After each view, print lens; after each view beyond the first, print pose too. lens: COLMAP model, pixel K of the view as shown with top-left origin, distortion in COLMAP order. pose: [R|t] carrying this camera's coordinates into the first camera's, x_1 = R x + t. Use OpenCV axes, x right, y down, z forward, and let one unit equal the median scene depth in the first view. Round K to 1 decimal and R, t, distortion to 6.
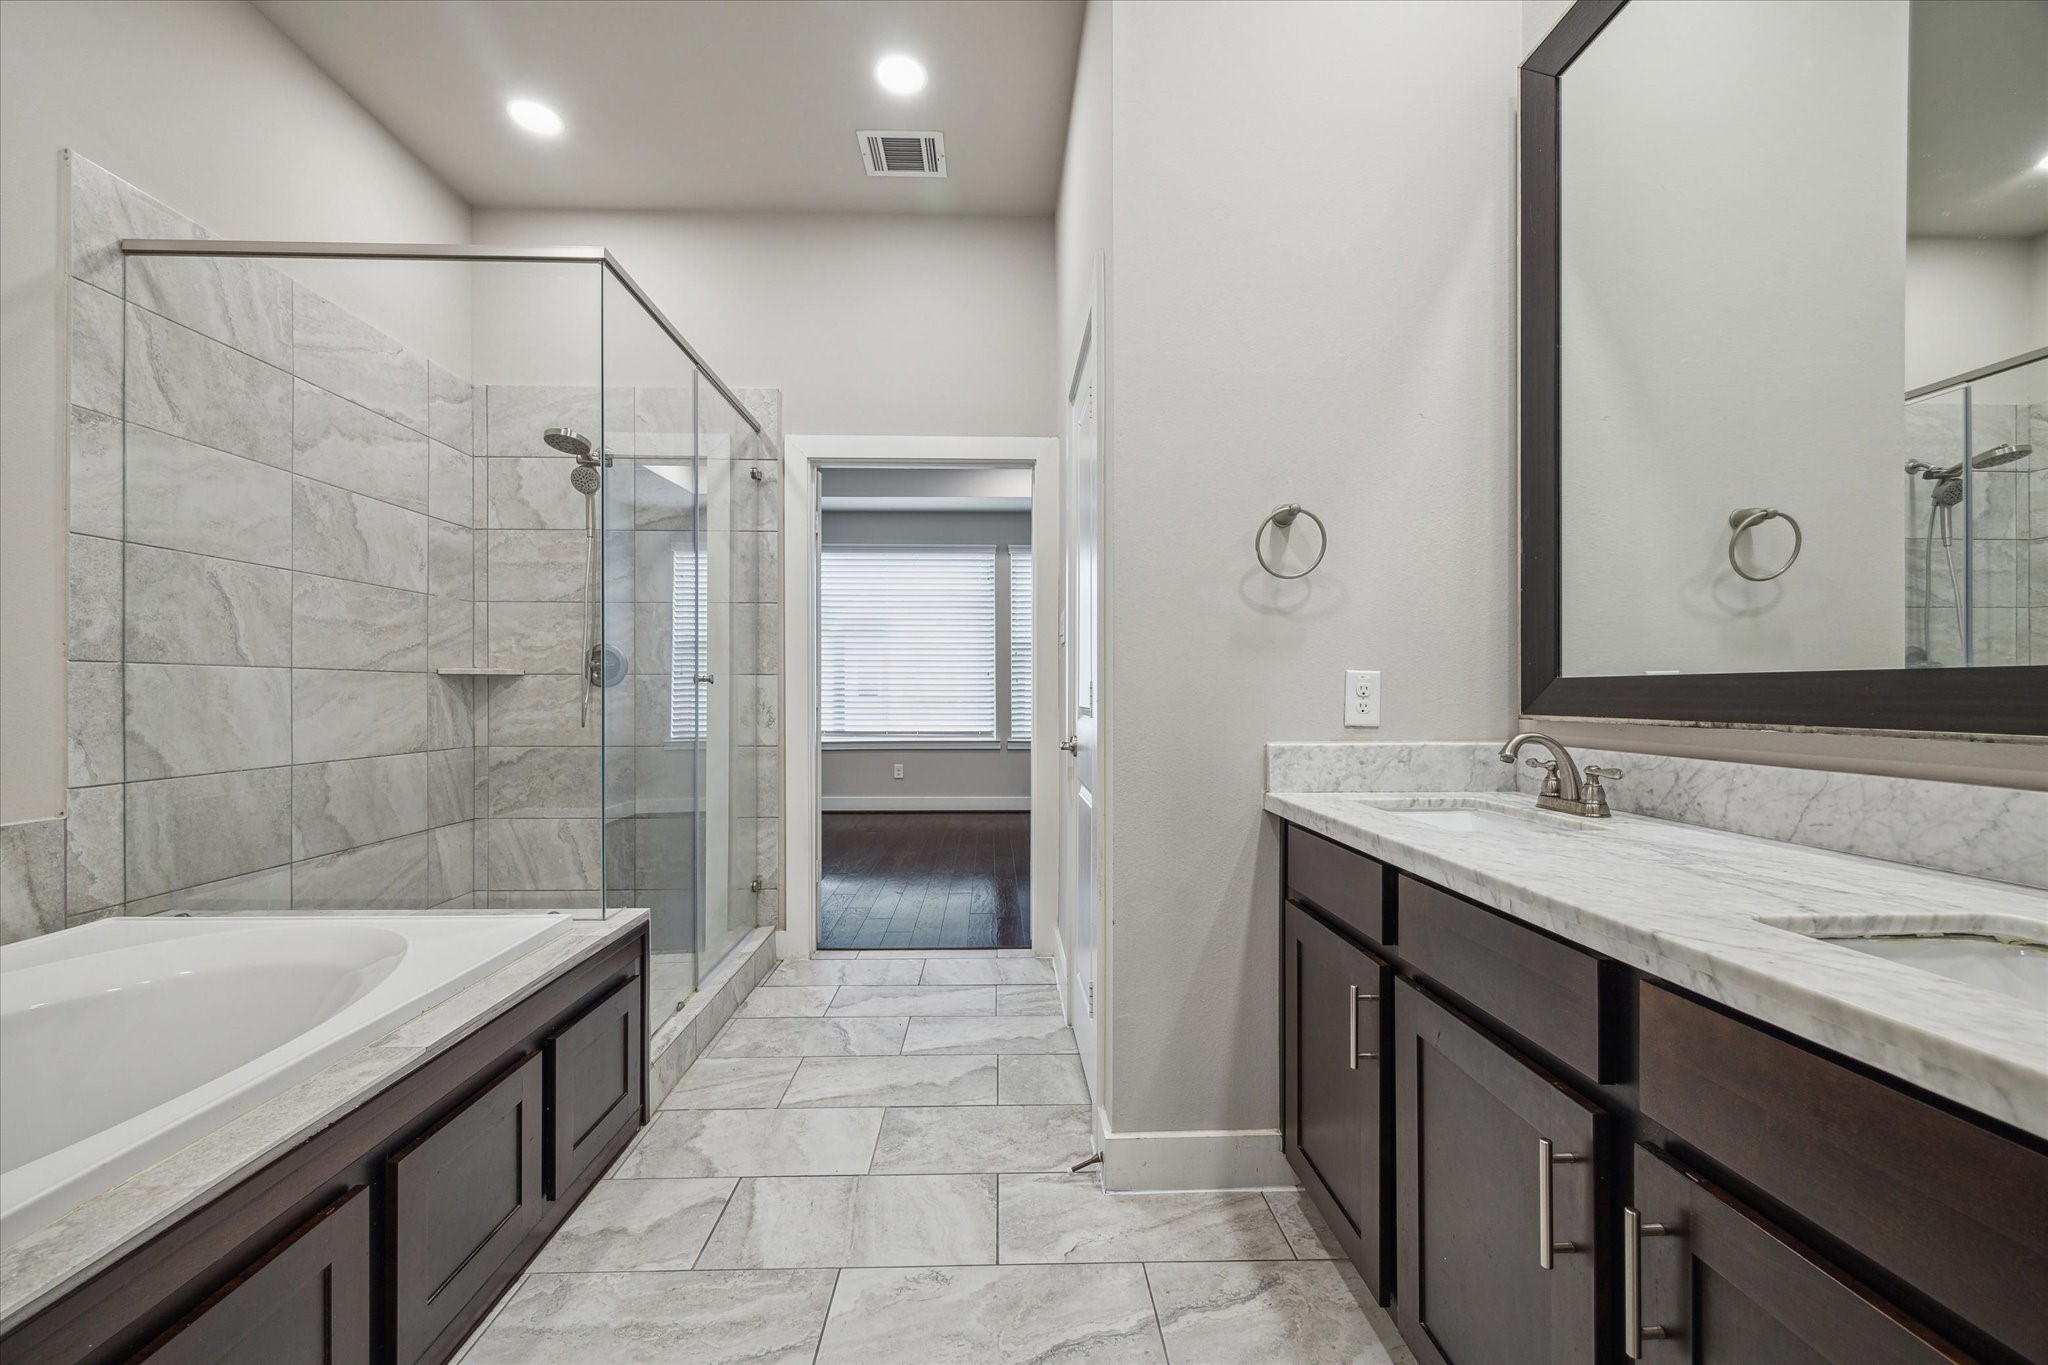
lens RADIAL K [[829.2, 0, 1022.9], [0, 829.2, 688.7], [0, 0, 1]] dist [-0.000376, 0.000007]
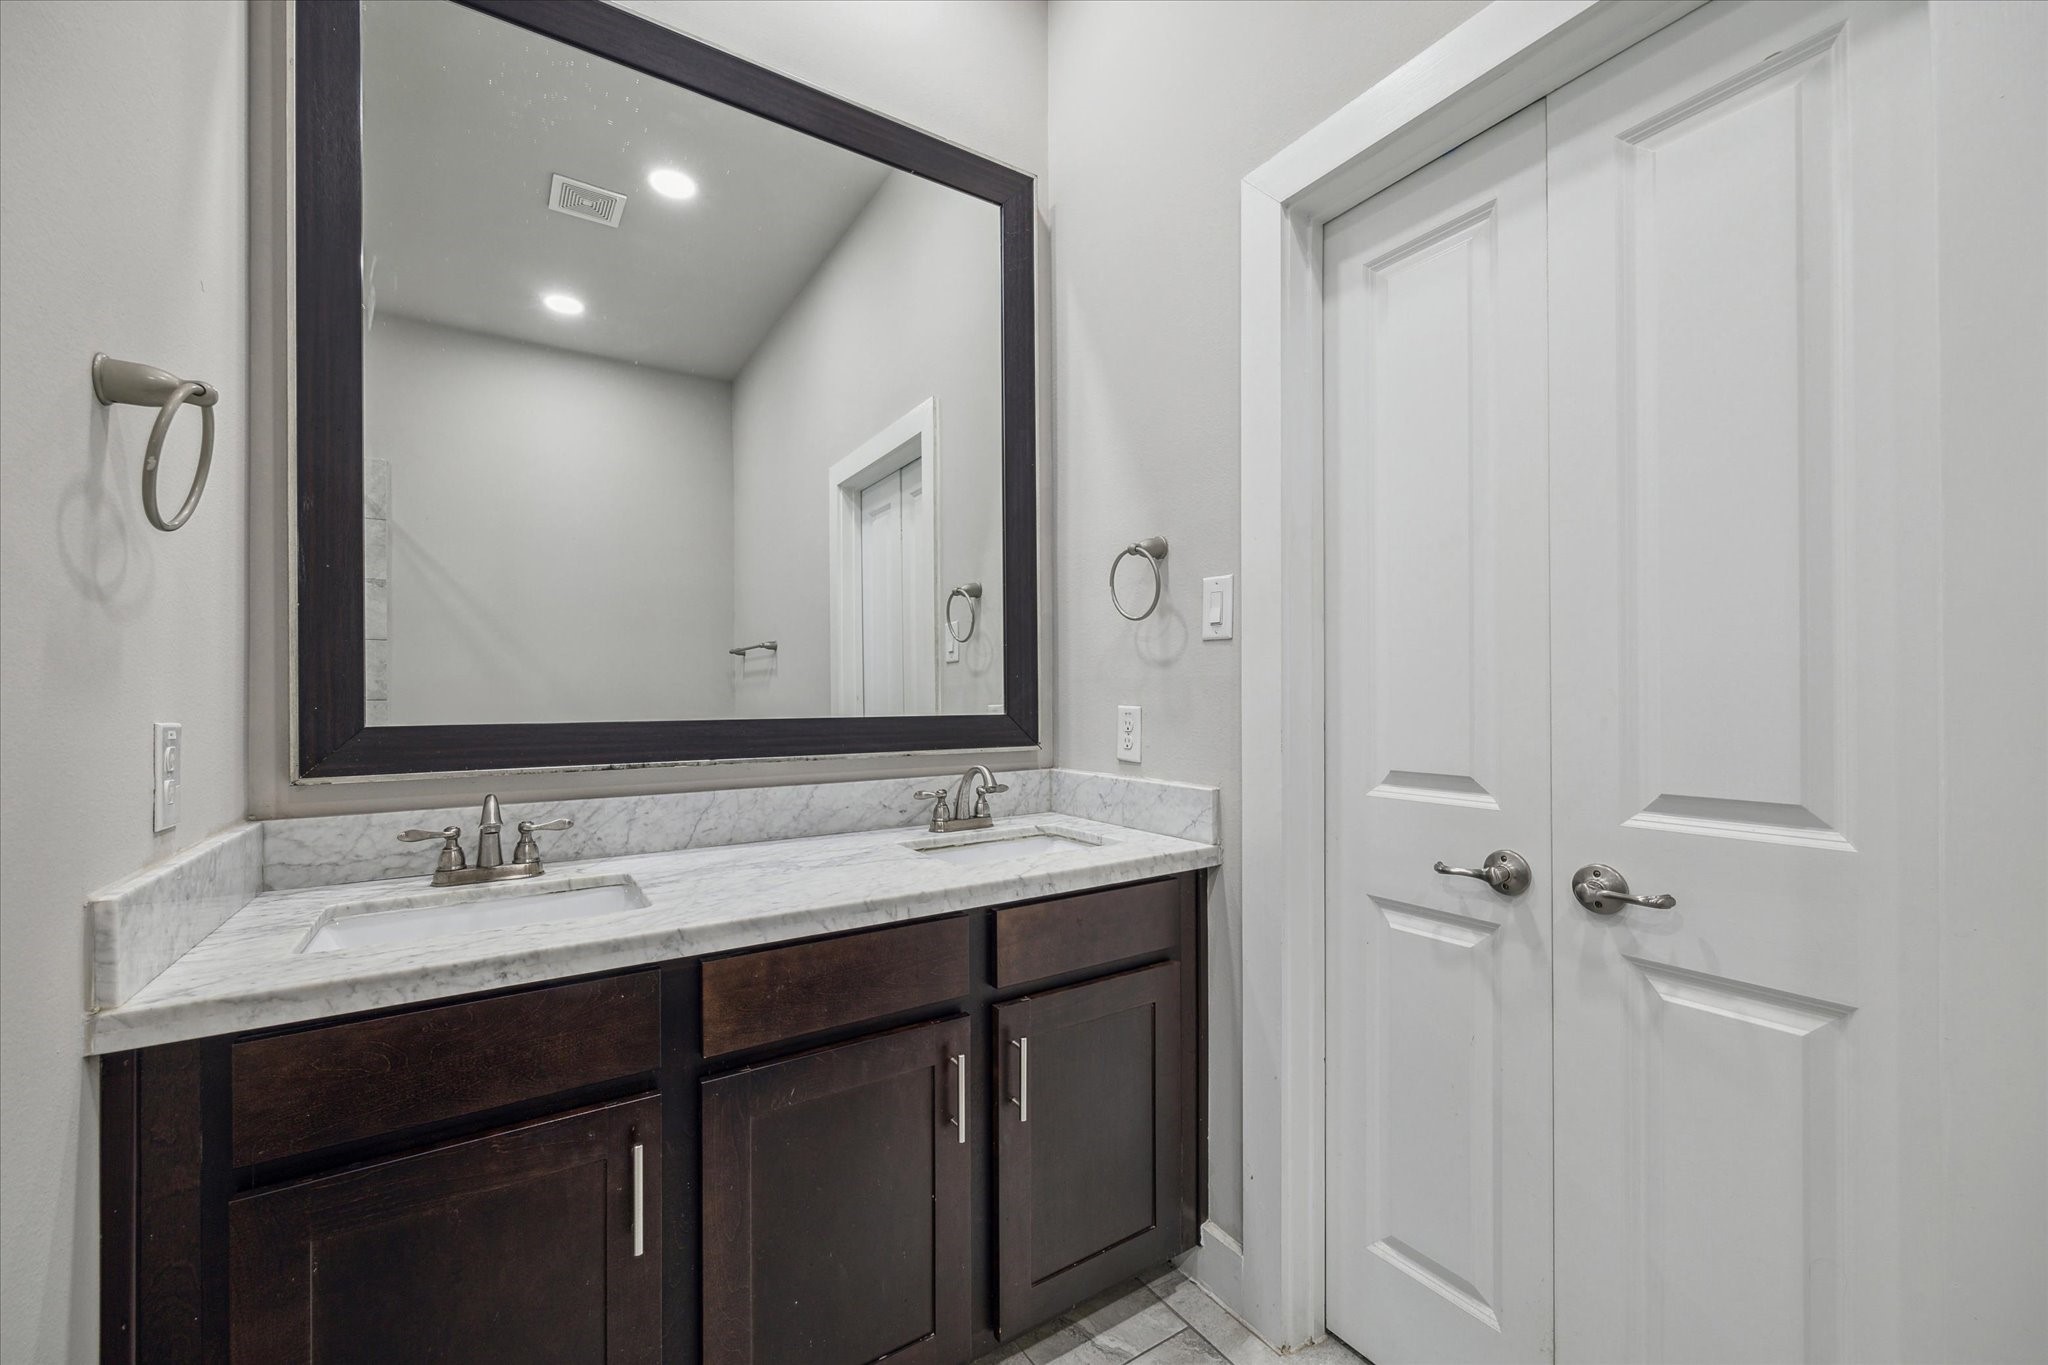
lens RADIAL K [[829.2, 0, 1029.3], [0, 829.2, 691.9], [0, 0, 1]] dist [-0.000376, 0.000007]
pose [[-0.523294, 0.002470, 0.852149, -0.485889], [-0.001441, 0.999992, -0.003783, -0.060722], [-0.852151, -0.003207, -0.523286, 1.209155]]
